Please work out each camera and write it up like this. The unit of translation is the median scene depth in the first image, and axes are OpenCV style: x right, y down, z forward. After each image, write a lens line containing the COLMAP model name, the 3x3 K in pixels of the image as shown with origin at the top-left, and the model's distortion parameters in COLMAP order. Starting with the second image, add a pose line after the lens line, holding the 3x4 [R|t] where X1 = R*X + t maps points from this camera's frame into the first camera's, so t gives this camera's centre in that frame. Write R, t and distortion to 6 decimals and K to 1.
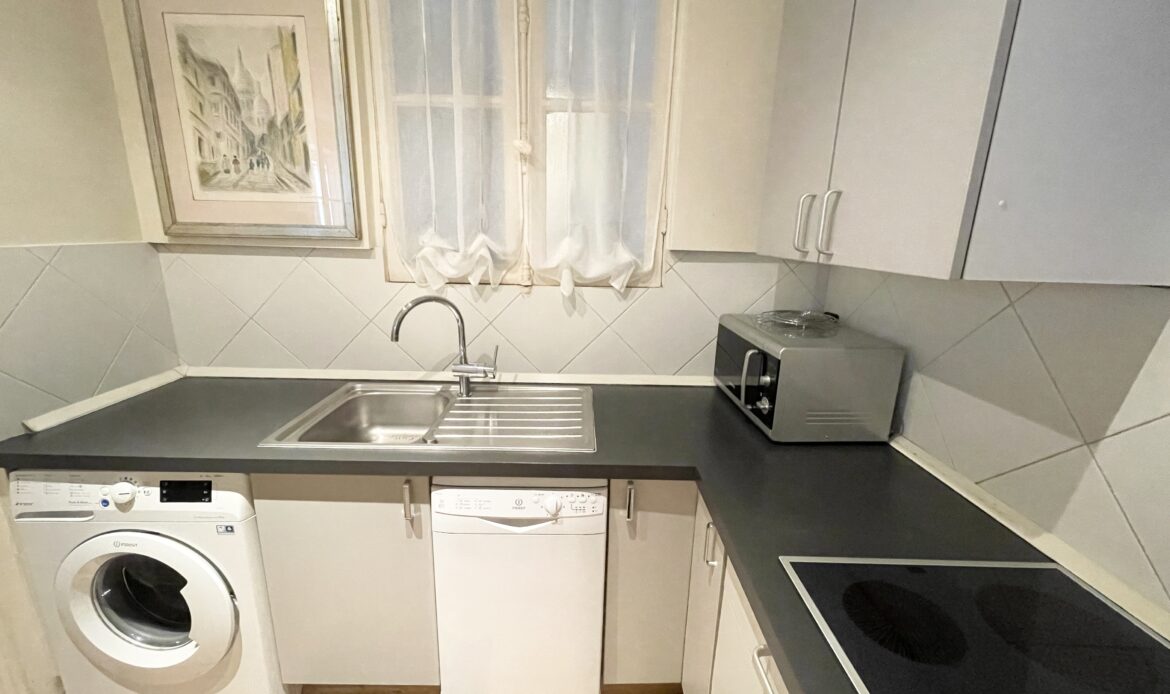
lens RADIAL K [[476.1, 0, 584.4], [0, 476.1, 346.4], [0, 0, 1]] dist [-0.003079, -0.000396]
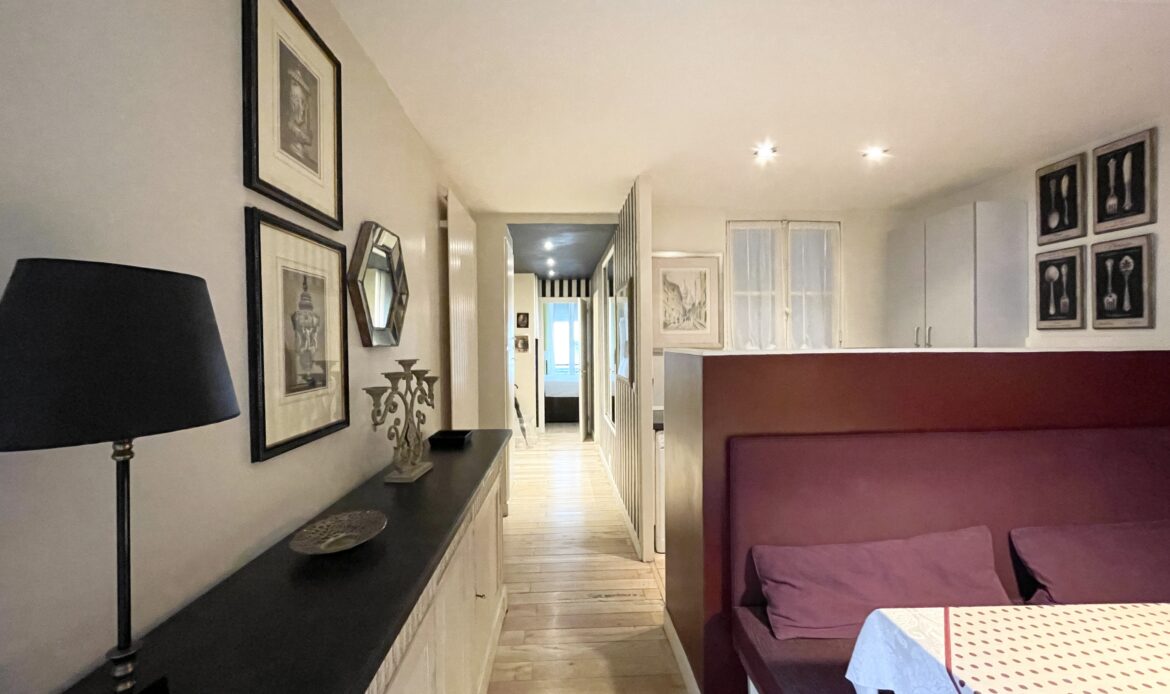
lens RADIAL K [[476.1, 0, 584.4], [0, 476.1, 346.4], [0, 0, 1]] dist [-0.003079, -0.000396]
pose [[0.998349, -0.033711, 0.046502, -1.350004], [0.043659, 0.971485, -0.233047, 0.315550], [-0.037320, 0.234692, 0.971353, -1.391607]]
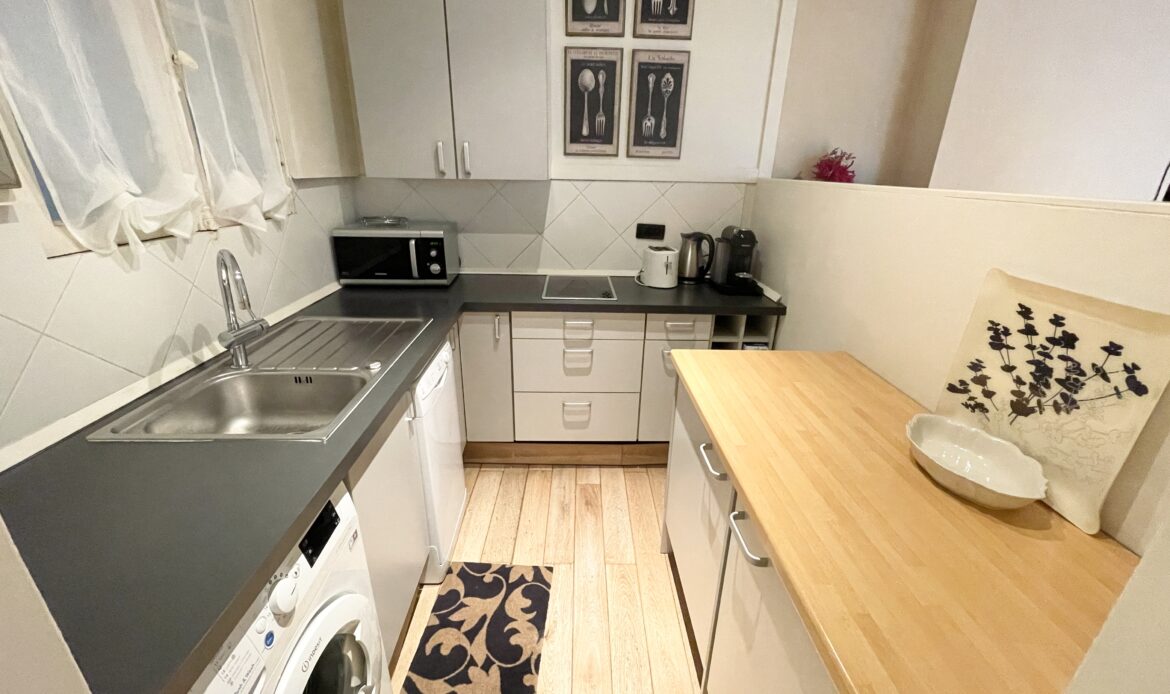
lens RADIAL K [[476.1, 0, 584.4], [0, 476.1, 346.4], [0, 0, 1]] dist [-0.003079, -0.000396]
pose [[-0.020943, -0.377970, 0.925581, -1.115507], [0.221702, 0.900979, 0.372940, -0.120312], [-0.974890, 0.213014, 0.064928, 0.365979]]
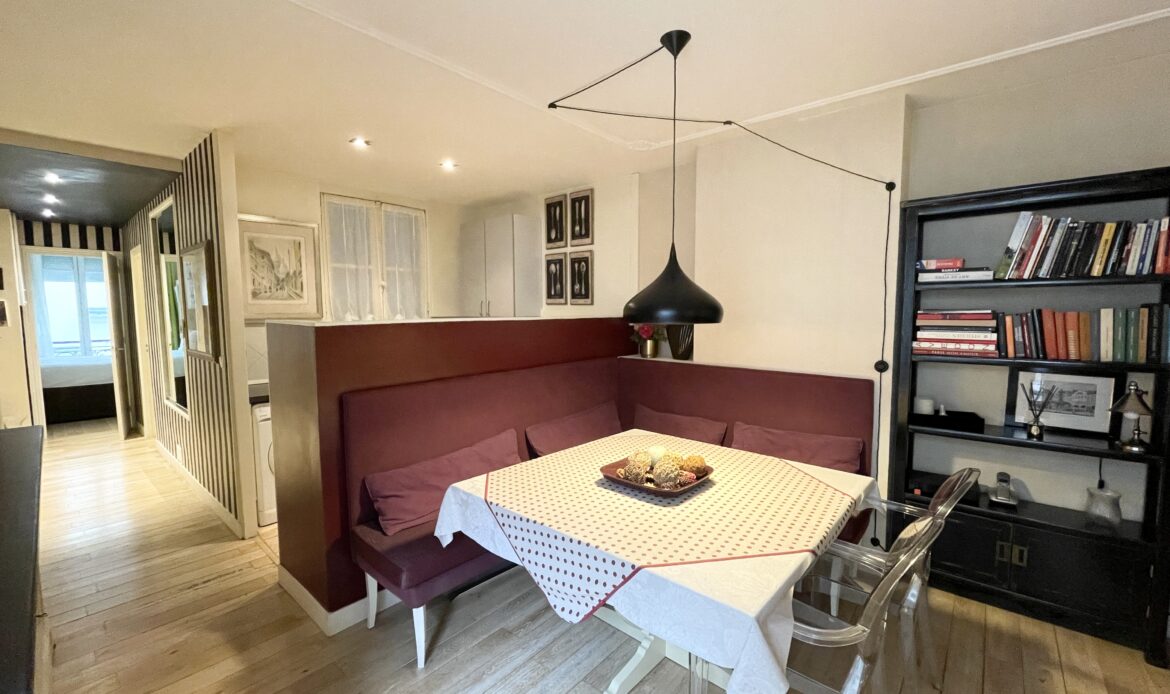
lens RADIAL K [[476.1, 0, 584.4], [0, 476.1, 346.4], [0, 0, 1]] dist [-0.003079, -0.000396]
pose [[0.657230, -0.087881, 0.748549, -1.516838], [0.201737, 0.977452, -0.062372, 0.370935], [-0.726189, 0.192003, 0.660140, -1.692472]]
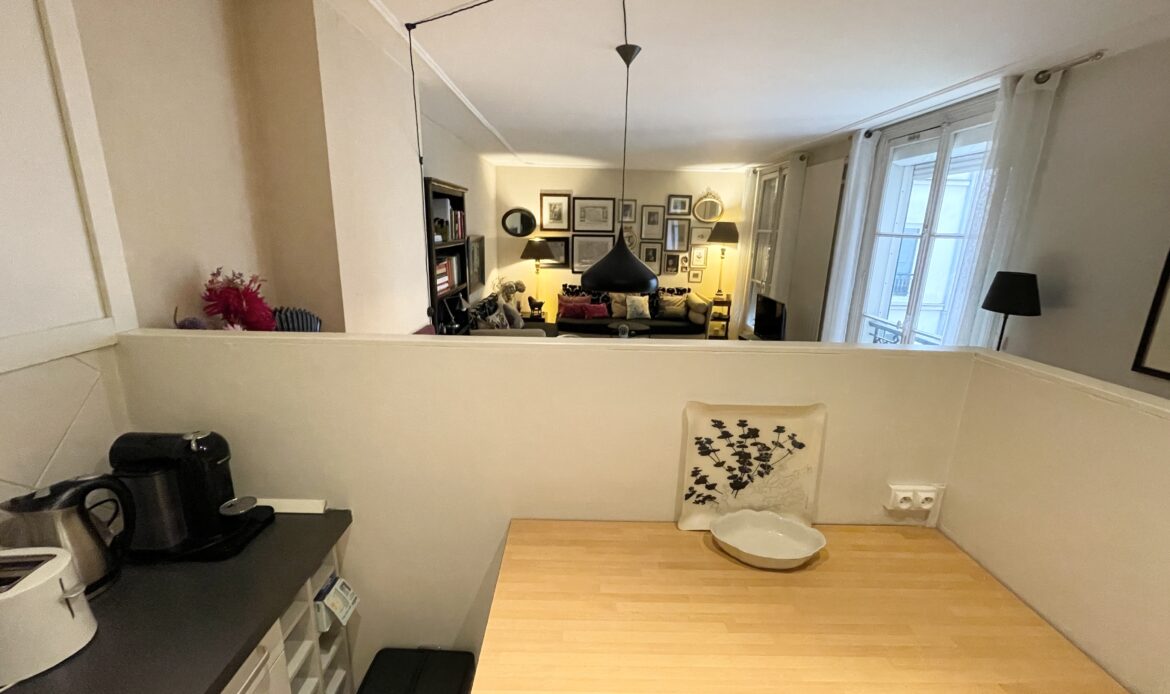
lens RADIAL K [[476.1, 0, 584.4], [0, 476.1, 346.4], [0, 0, 1]] dist [-0.003079, -0.000396]
pose [[-0.998840, -0.044290, -0.018905, -0.236401], [-0.047972, 0.880853, 0.470953, -0.322500], [-0.004206, 0.471314, -0.881956, 0.528304]]
